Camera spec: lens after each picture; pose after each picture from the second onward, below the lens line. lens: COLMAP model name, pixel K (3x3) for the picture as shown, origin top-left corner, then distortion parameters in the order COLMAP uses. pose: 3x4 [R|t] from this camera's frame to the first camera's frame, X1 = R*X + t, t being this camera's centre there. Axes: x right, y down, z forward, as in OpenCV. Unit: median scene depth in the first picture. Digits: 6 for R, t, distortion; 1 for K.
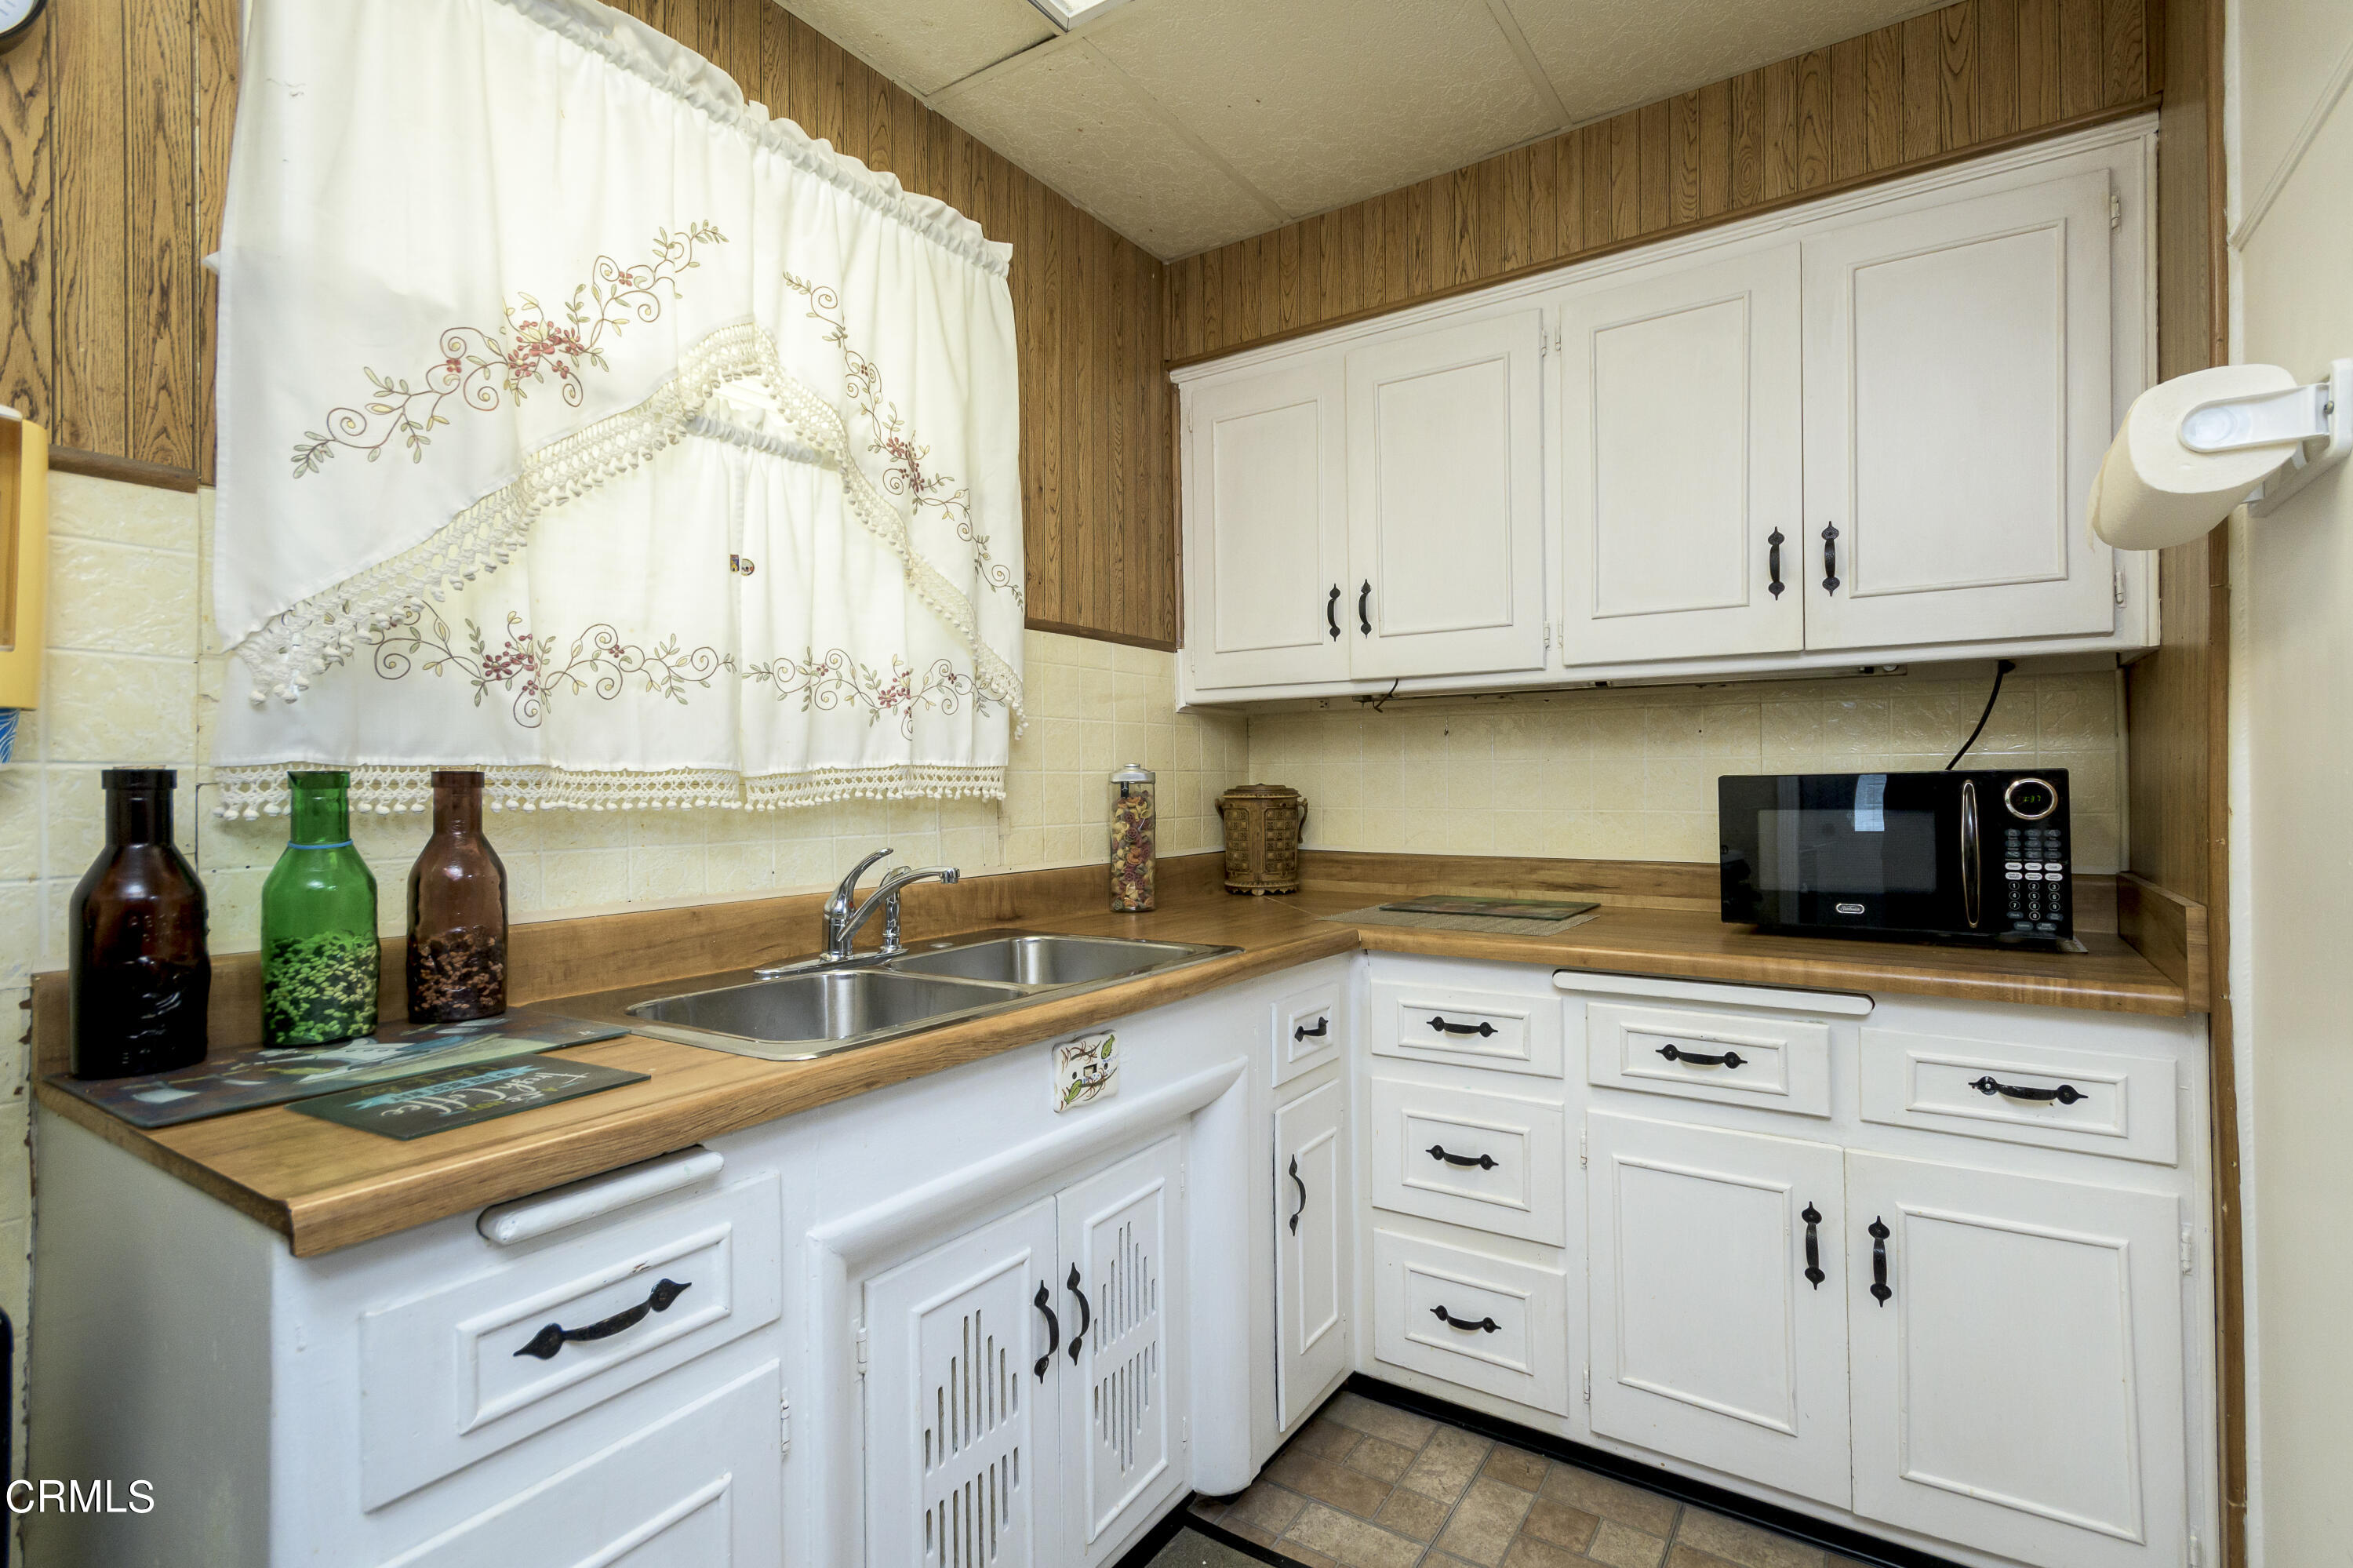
lens RADIAL K [[1085.5, 0, 1211.6], [0, 1085.5, 776.3], [0, 0, 1]] dist [0.003776, -0.001055]
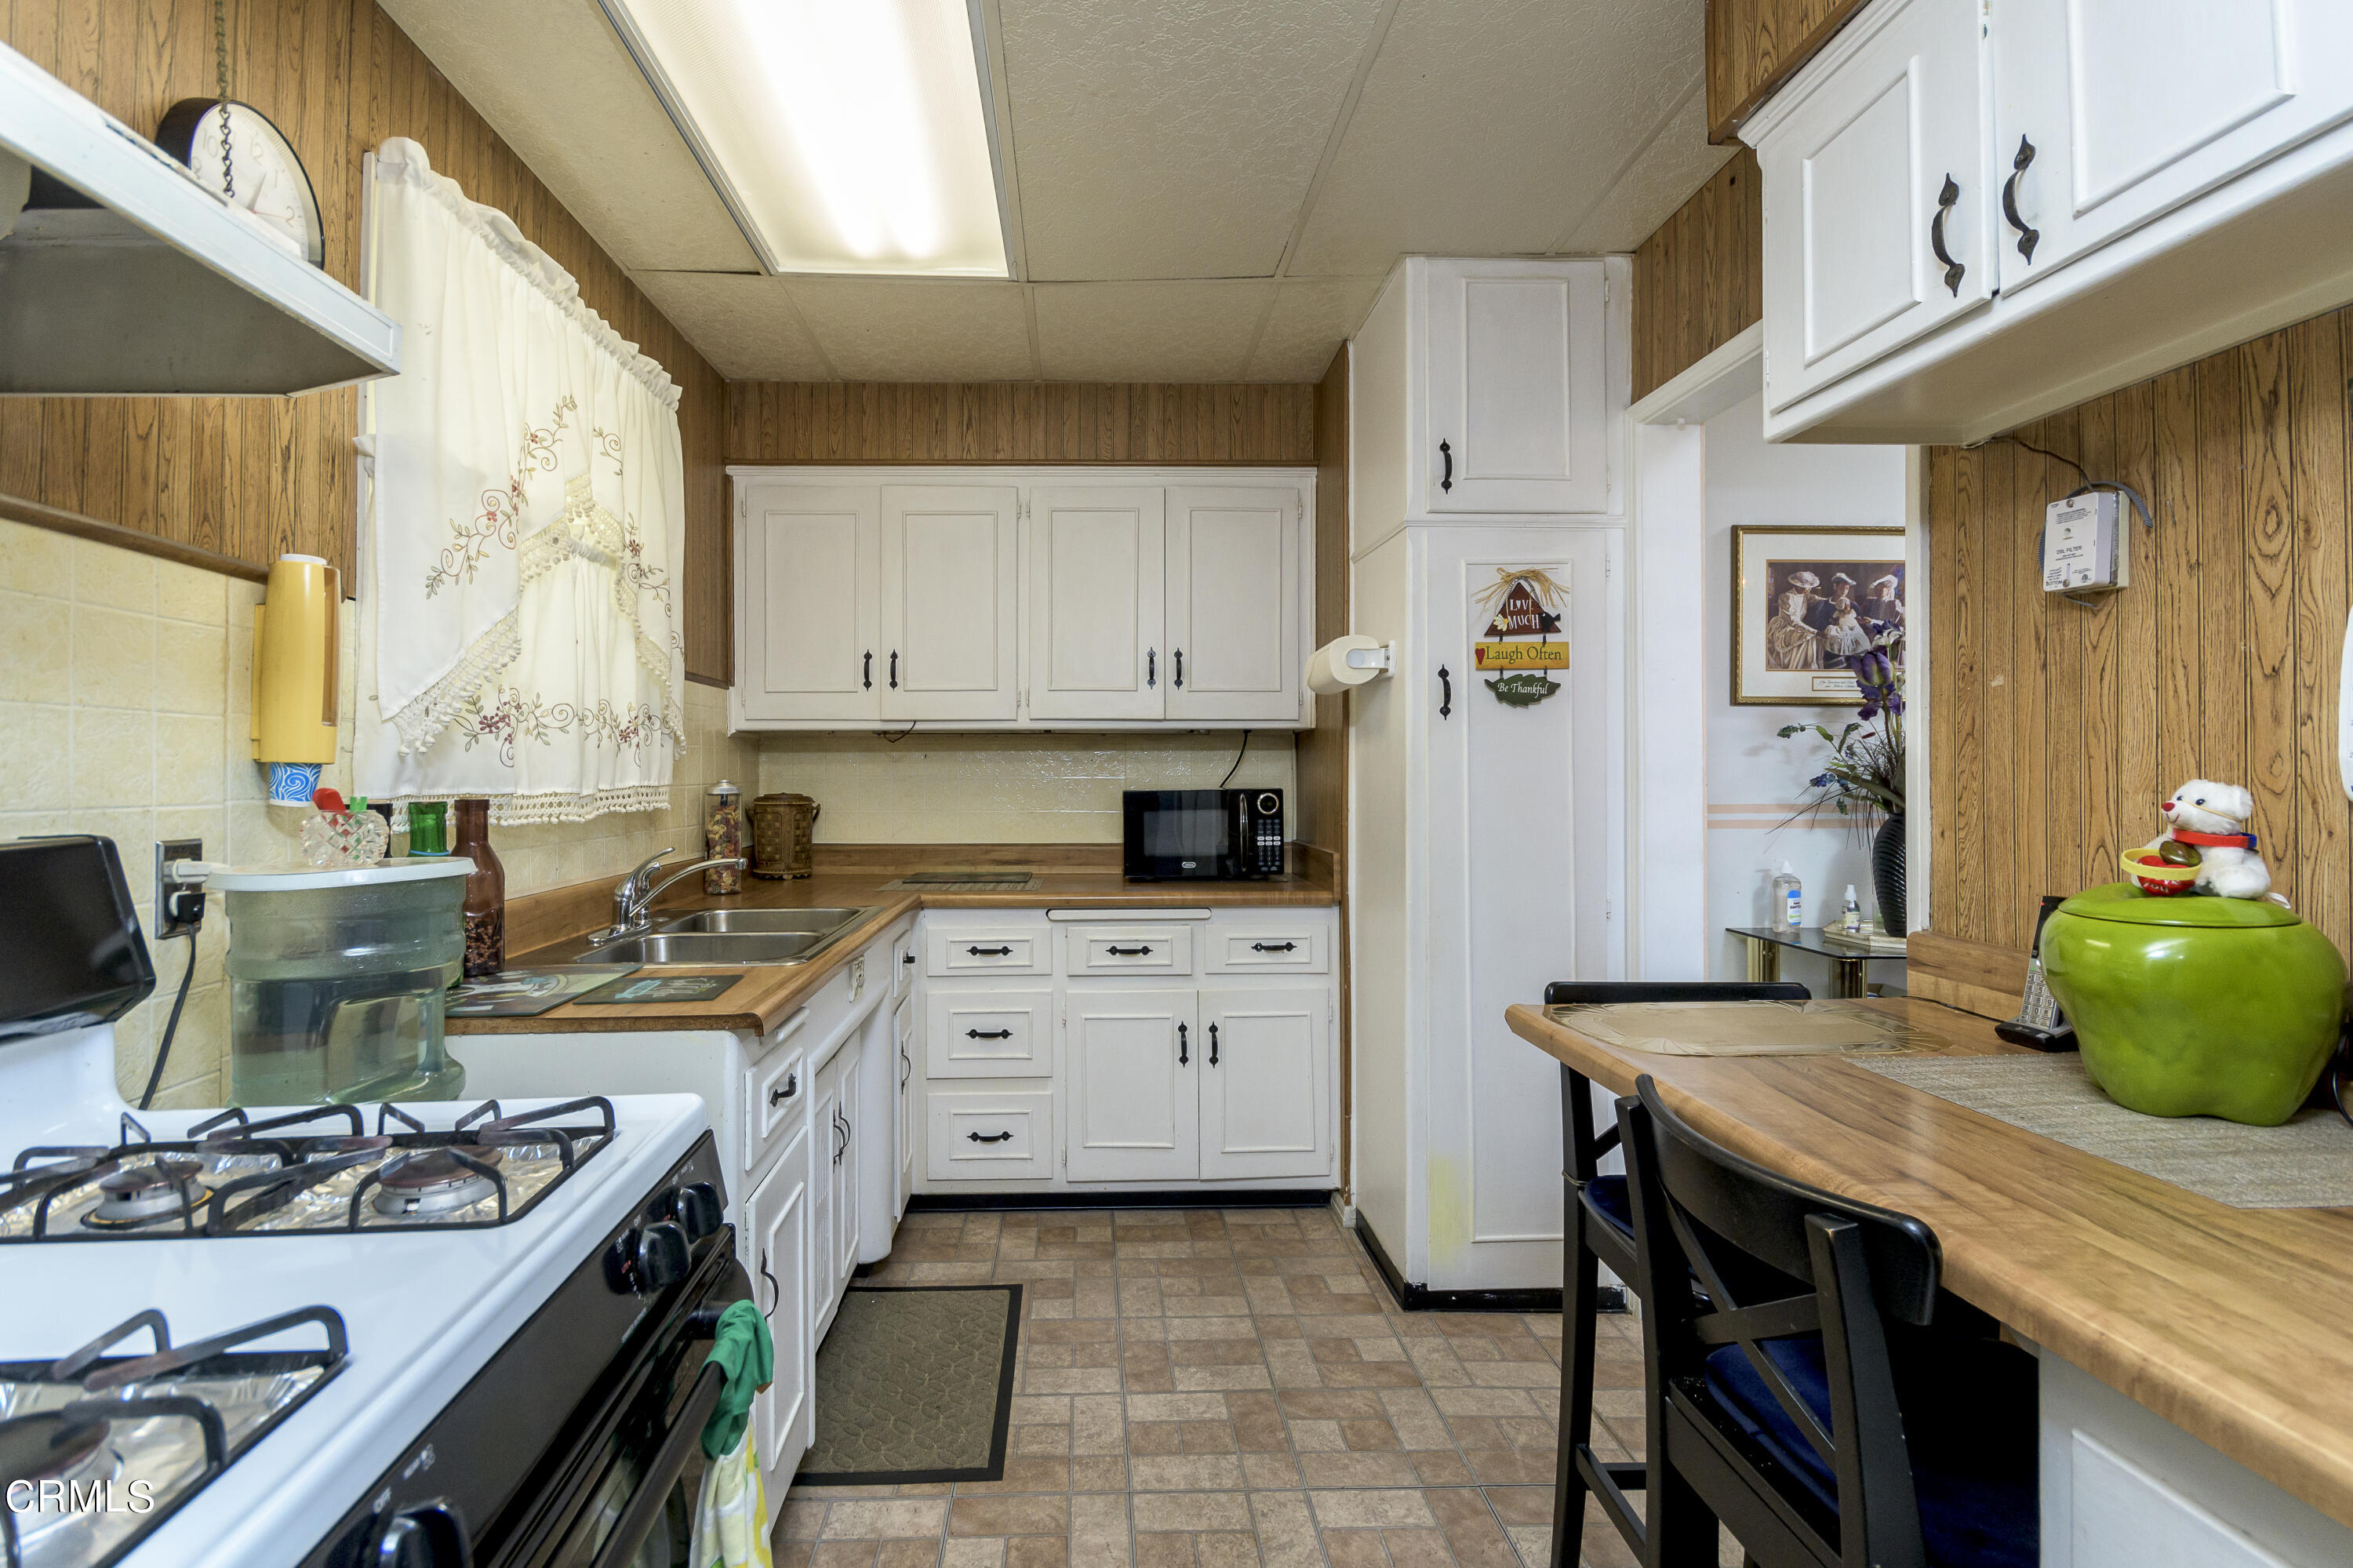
lens RADIAL K [[1085.5, 0, 1140.1], [0, 1085.5, 754.4], [0, 0, 1]] dist [0.003776, -0.001055]
pose [[0.813118, 0.017846, 0.581826, -0.513279], [-0.009914, 0.999810, -0.016812, -0.029902], [-0.582015, 0.007903, 0.813140, -0.409109]]
